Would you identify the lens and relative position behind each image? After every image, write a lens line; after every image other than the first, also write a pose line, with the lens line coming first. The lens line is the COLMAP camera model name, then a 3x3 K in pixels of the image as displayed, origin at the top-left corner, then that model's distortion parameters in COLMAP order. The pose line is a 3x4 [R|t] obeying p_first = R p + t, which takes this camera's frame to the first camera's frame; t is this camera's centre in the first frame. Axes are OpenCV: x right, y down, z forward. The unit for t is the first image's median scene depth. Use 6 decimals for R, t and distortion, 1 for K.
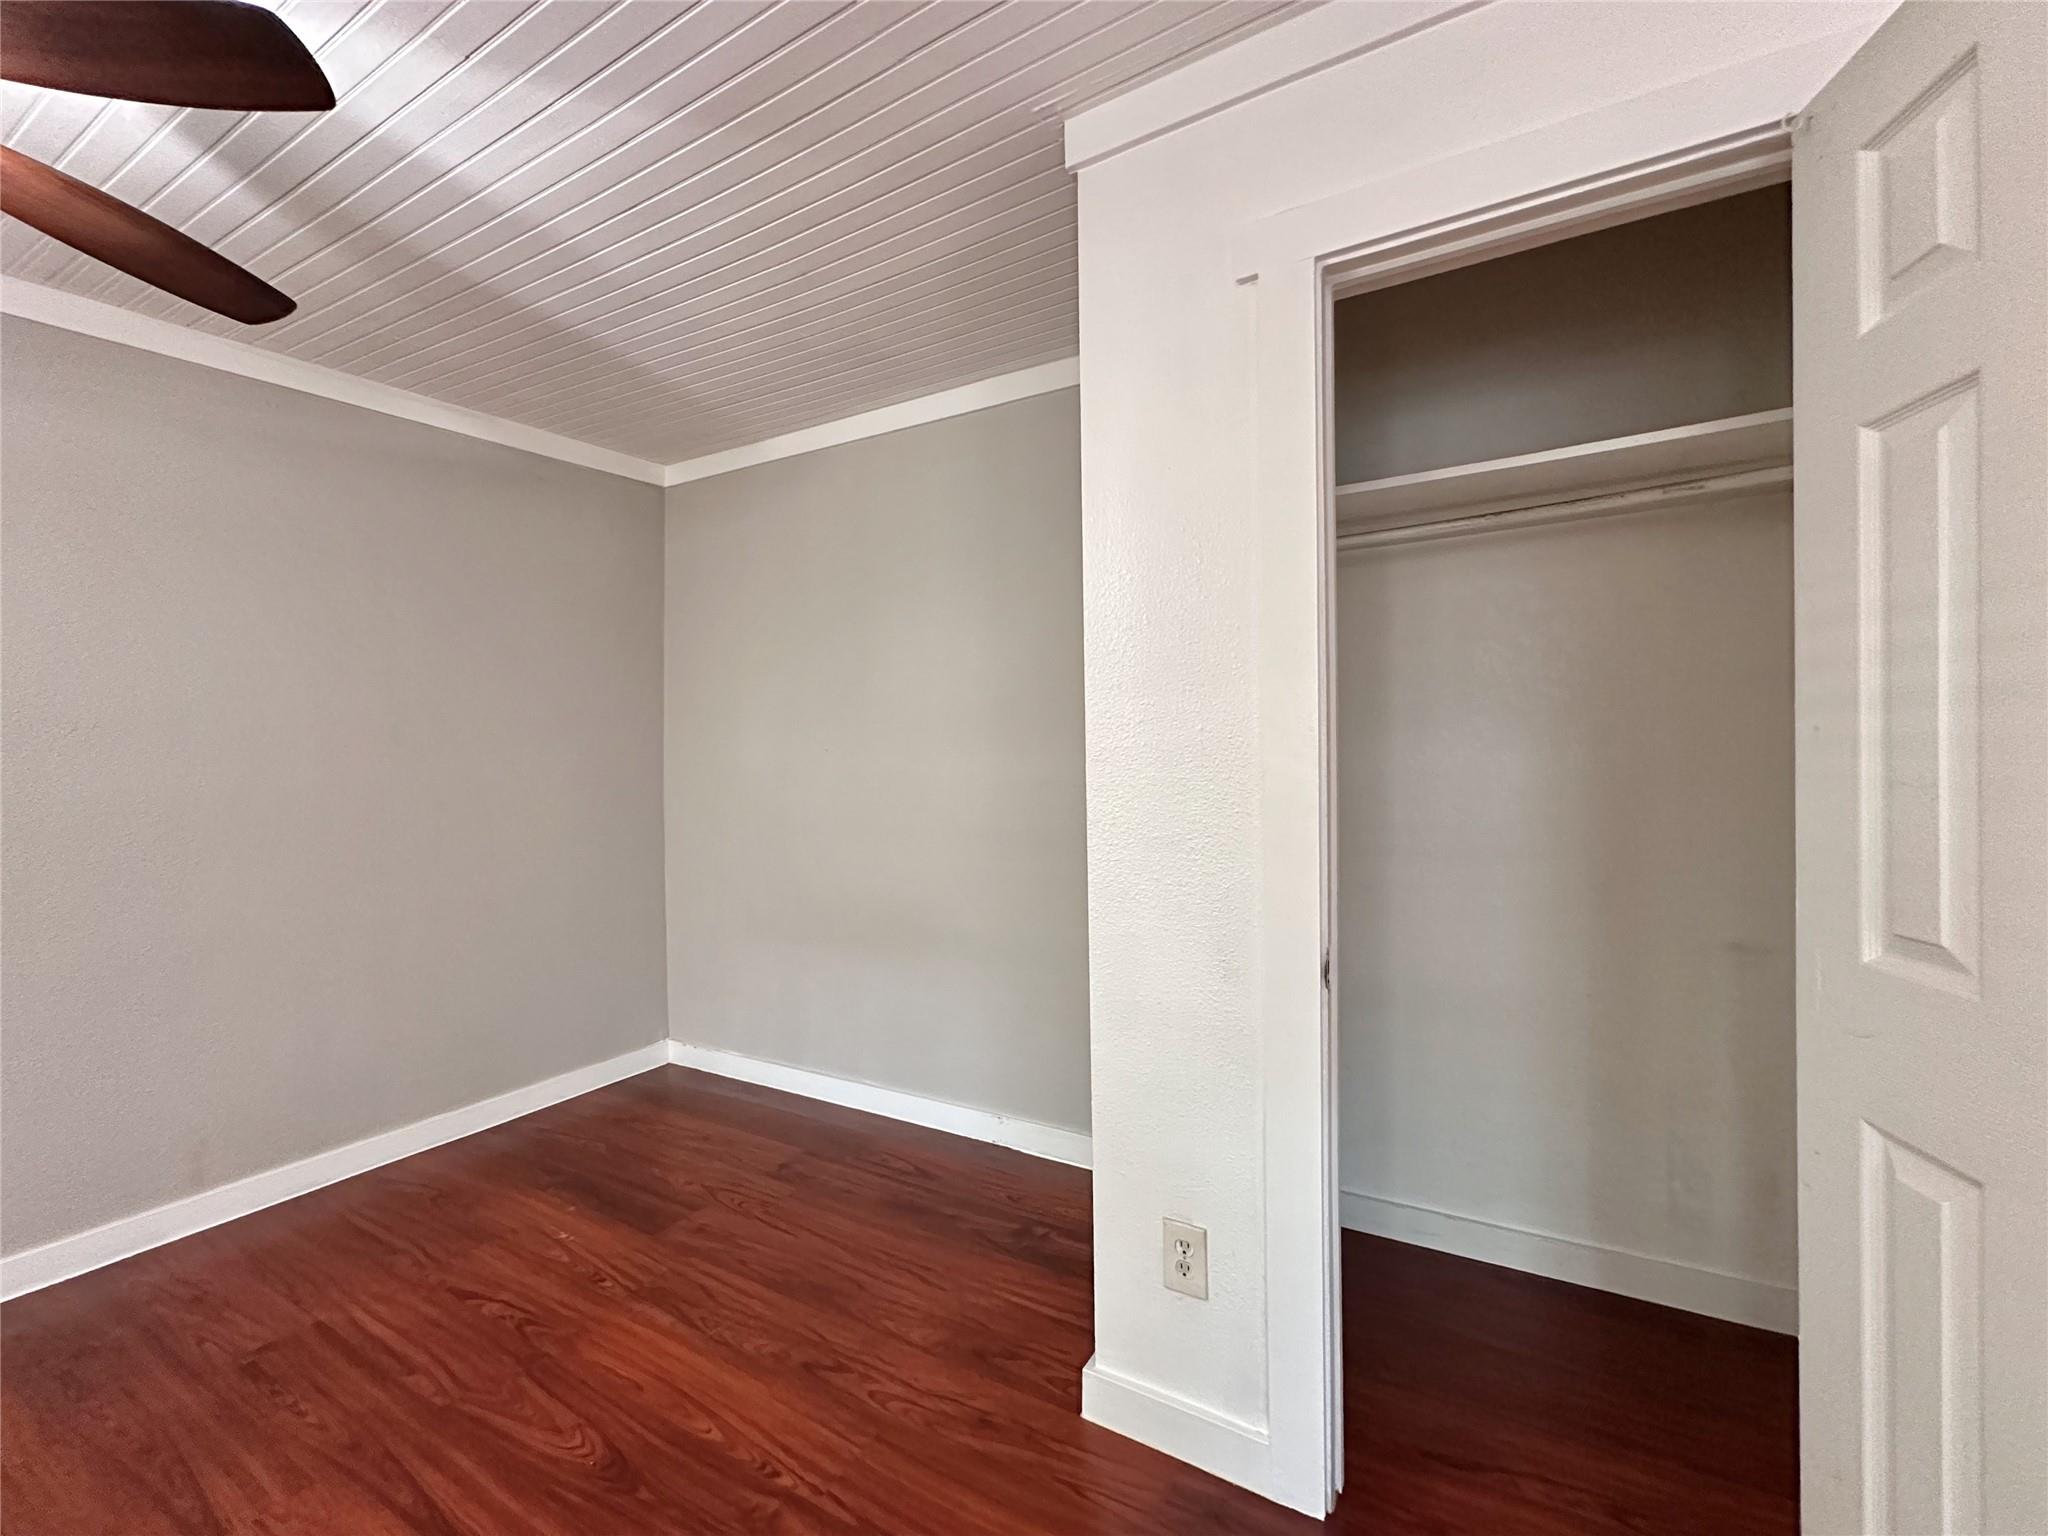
lens RADIAL K [[821.8, 0, 1023.5], [0, 821.8, 767.1], [0, 0, 1]] dist [-0.003037, 0.000677]
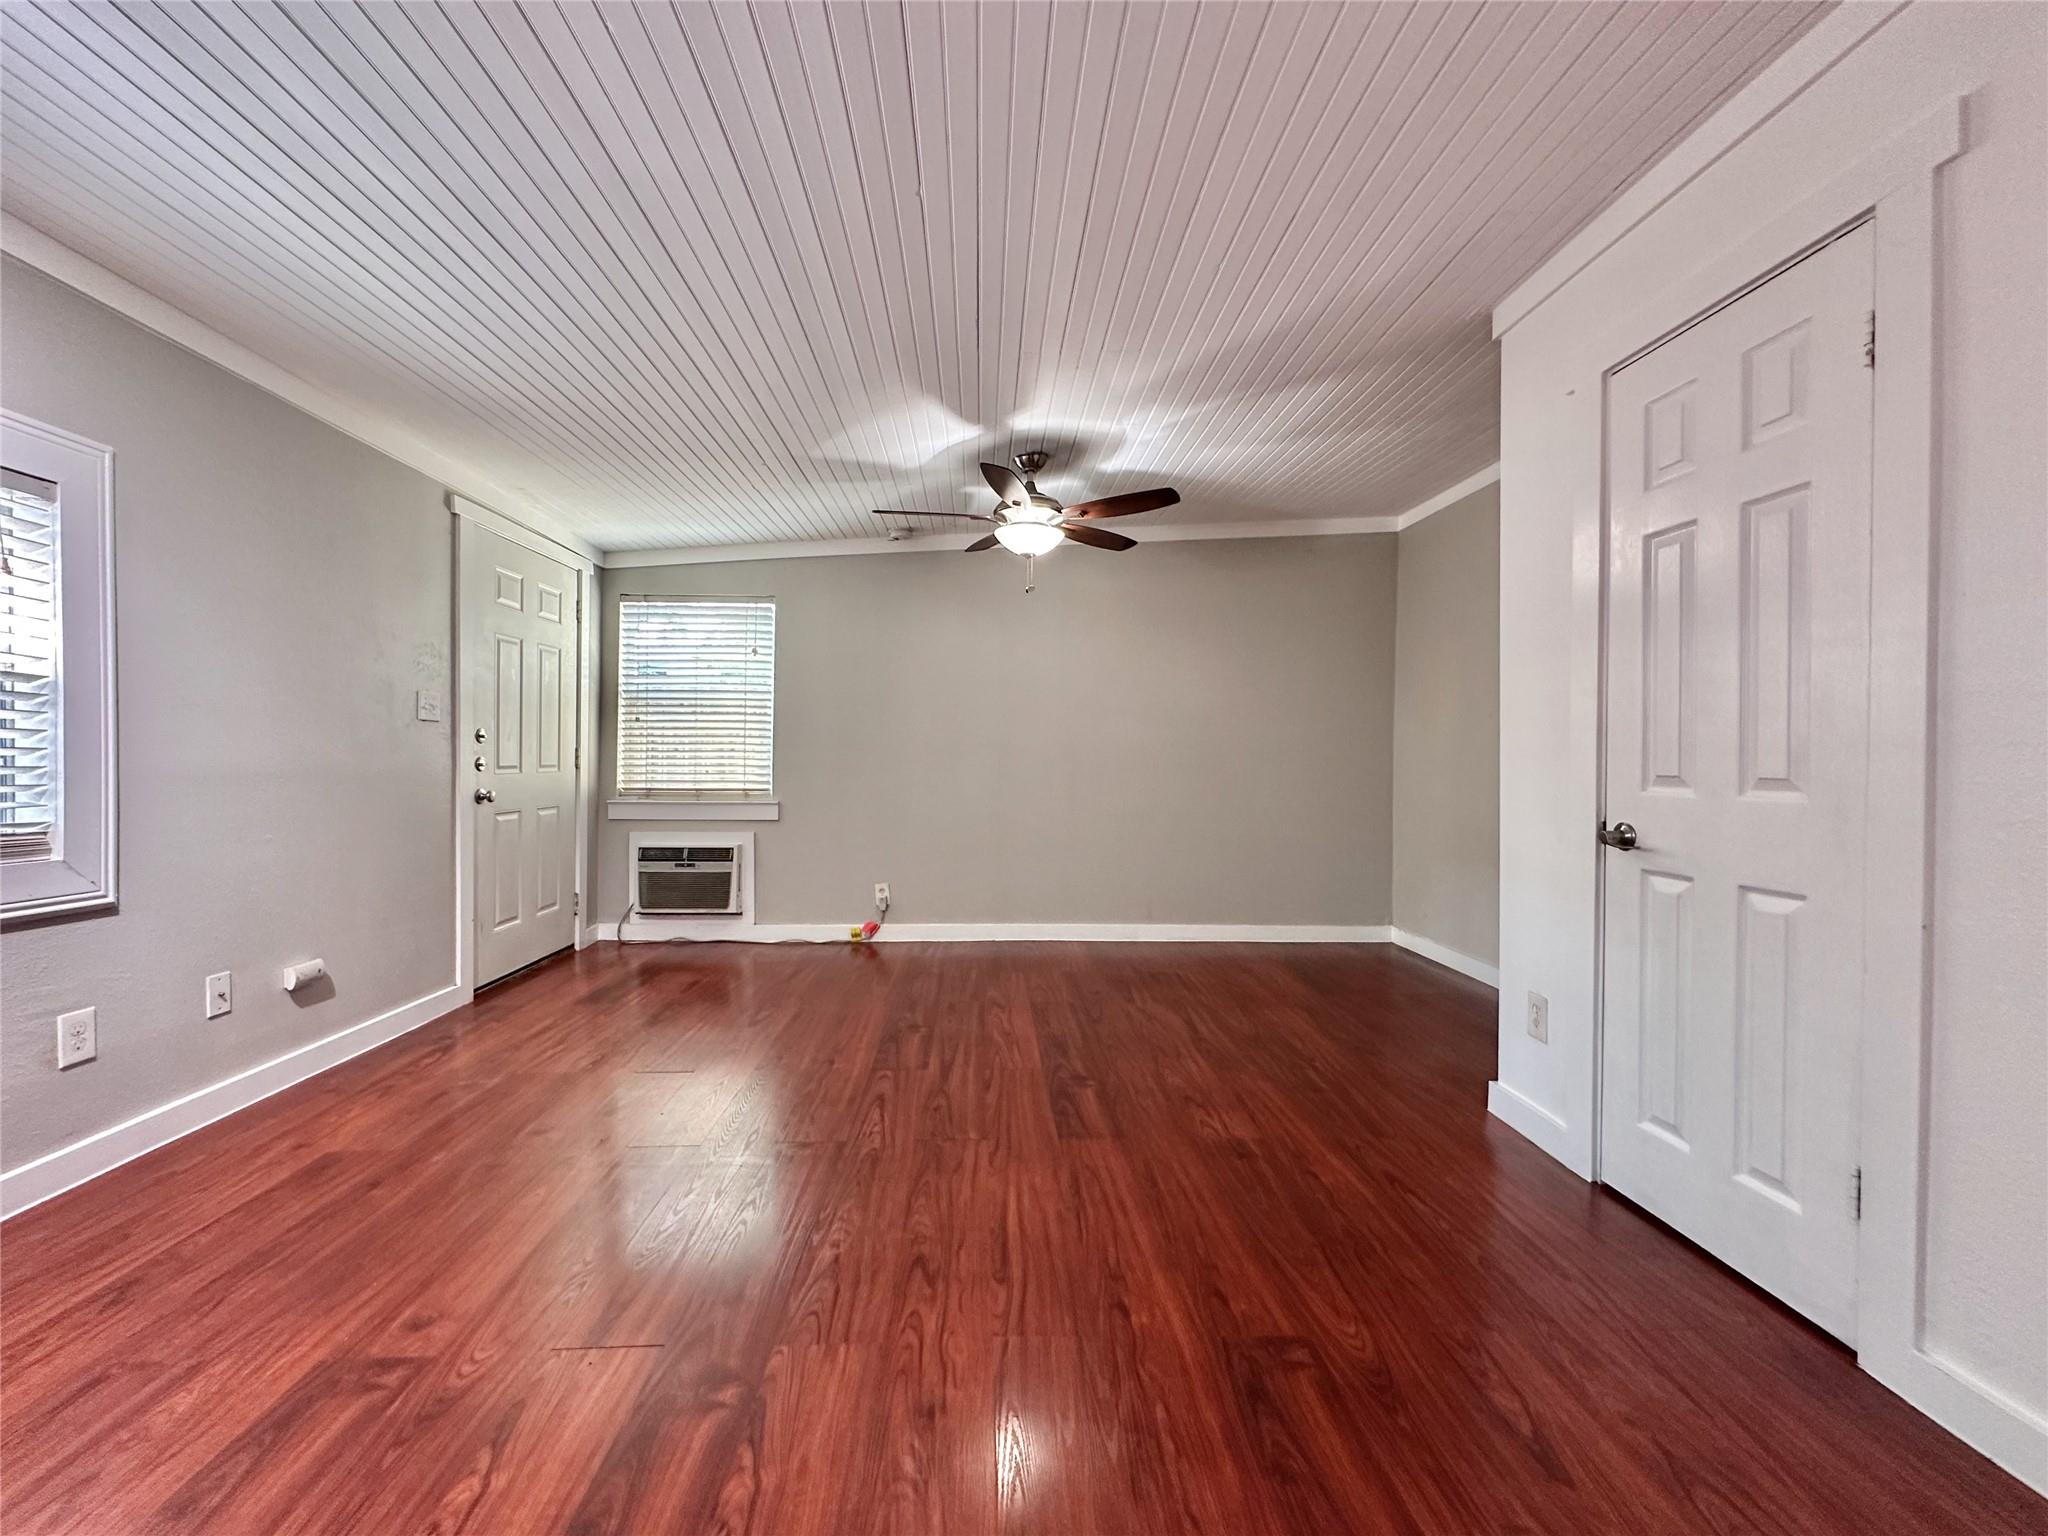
lens RADIAL K [[821.8, 0, 1023.5], [0, 821.8, 767.1], [0, 0, 1]] dist [-0.003037, 0.000677]
pose [[0.532678, 0.023803, -0.845983, 0.880419], [-0.013653, 0.999716, 0.019531, 0.088889], [0.846208, 0.001146, 0.532851, -0.602029]]
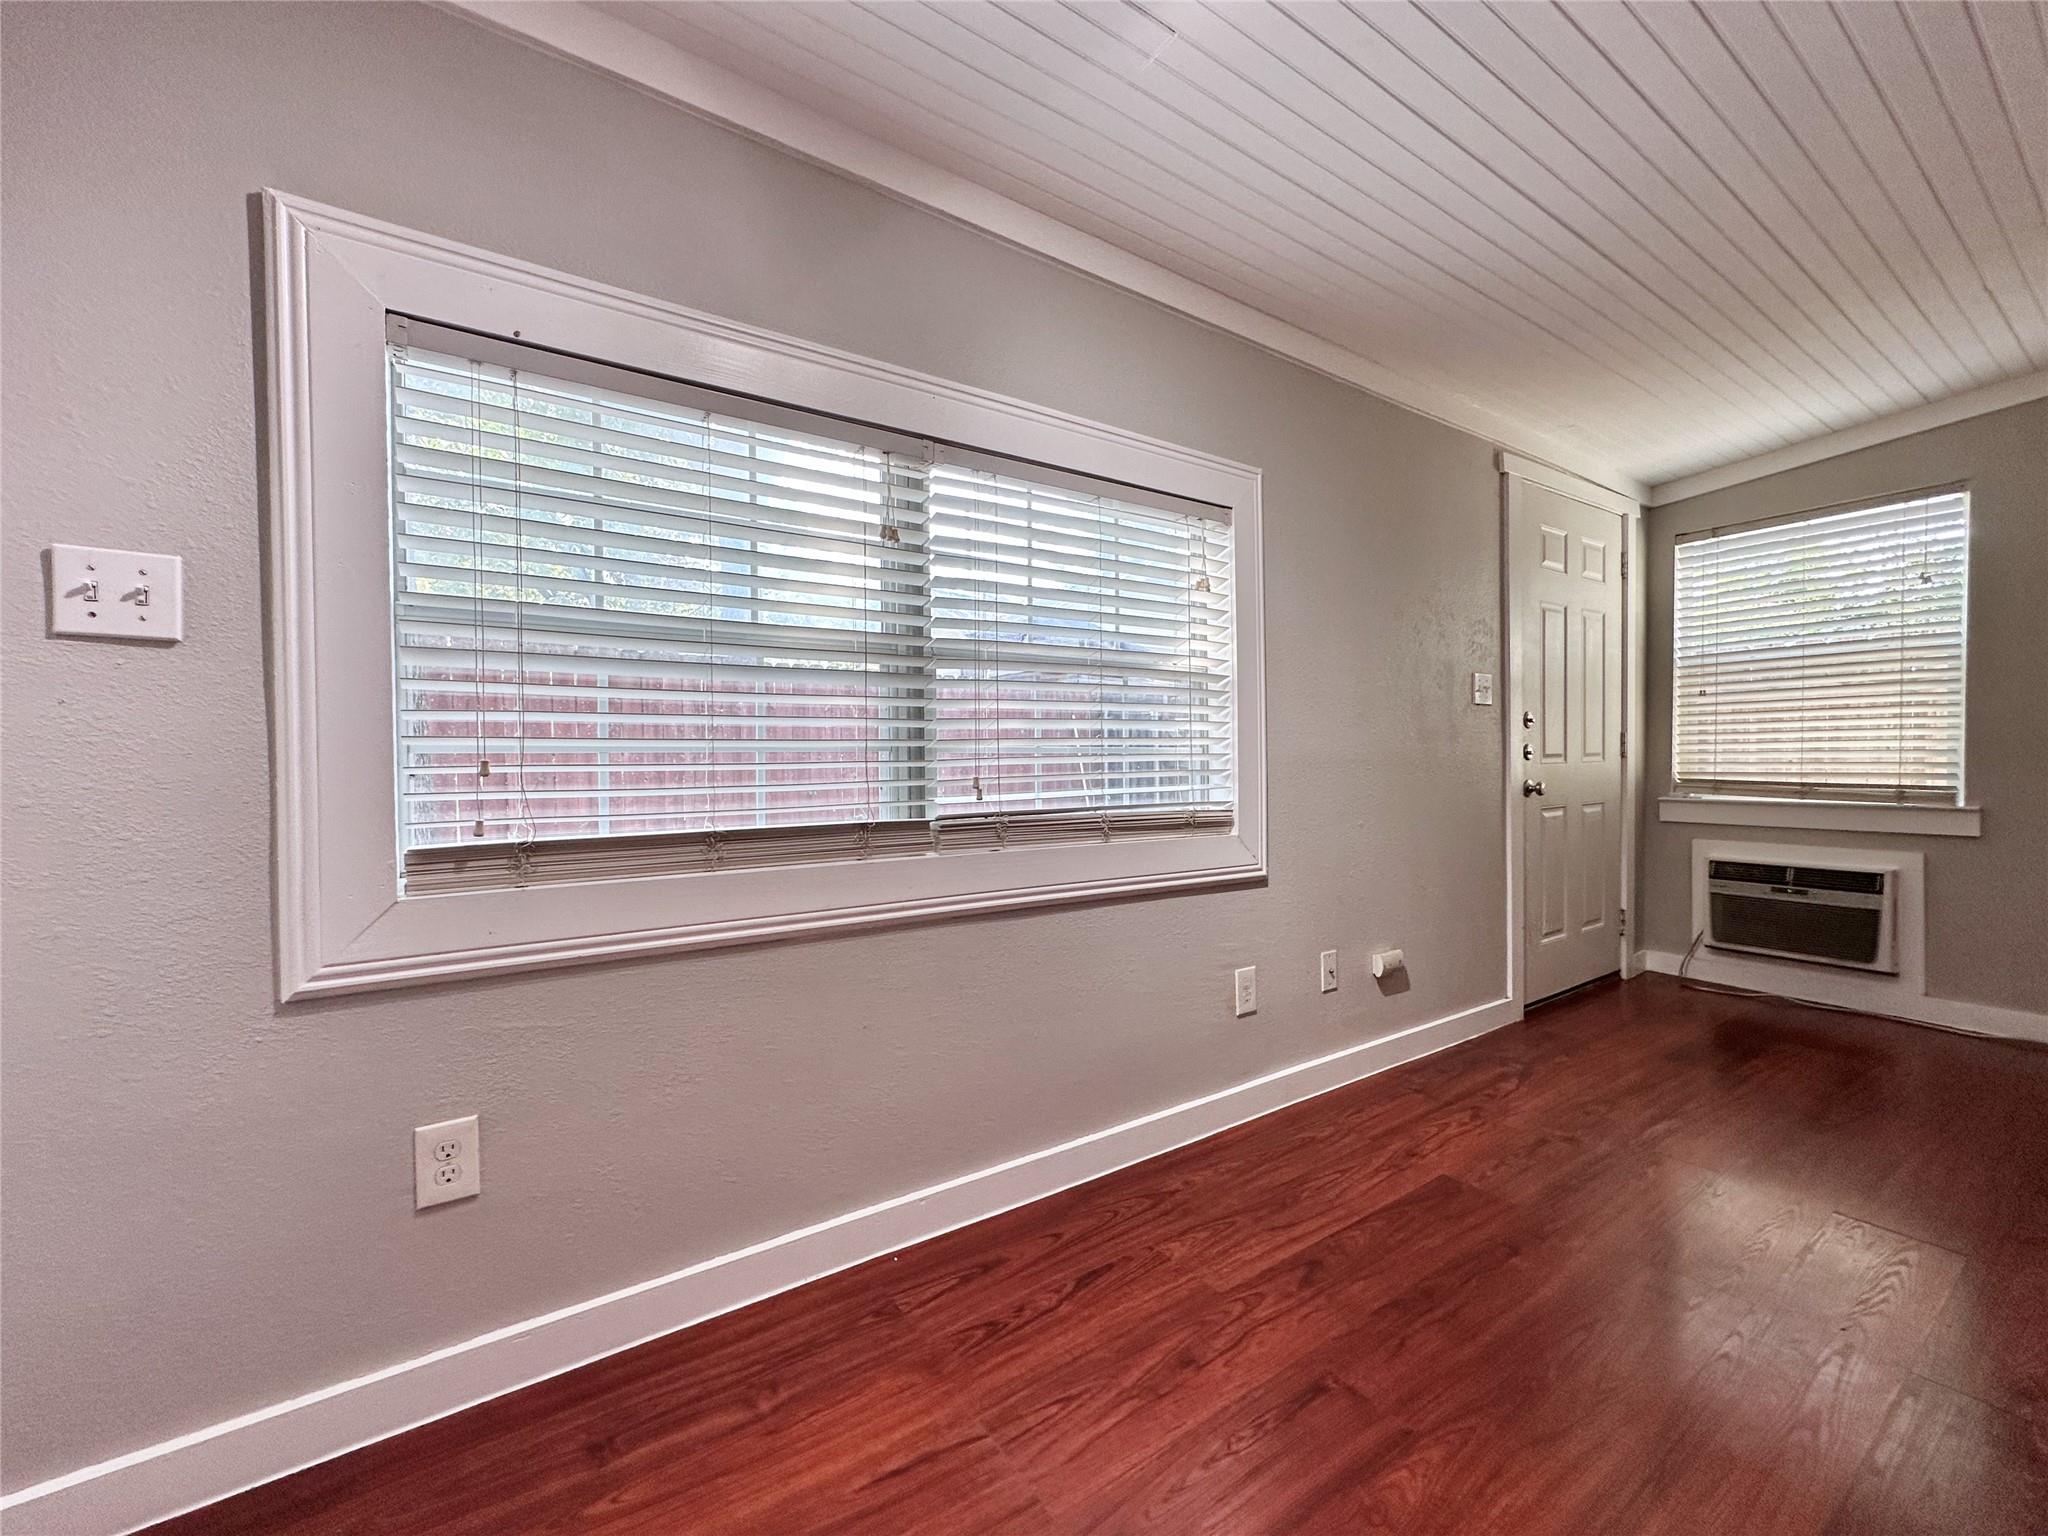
lens RADIAL K [[818.8, 0, 1024.0], [0, 818.8, 768.0], [0, 0, 1]] dist [-0.001670, -0.000430]
pose [[-0.452494, 0.028723, -0.891305, 0.516710], [0.016375, 0.999580, 0.023900, 0.115385], [0.891617, -0.003781, -0.452774, -0.844848]]
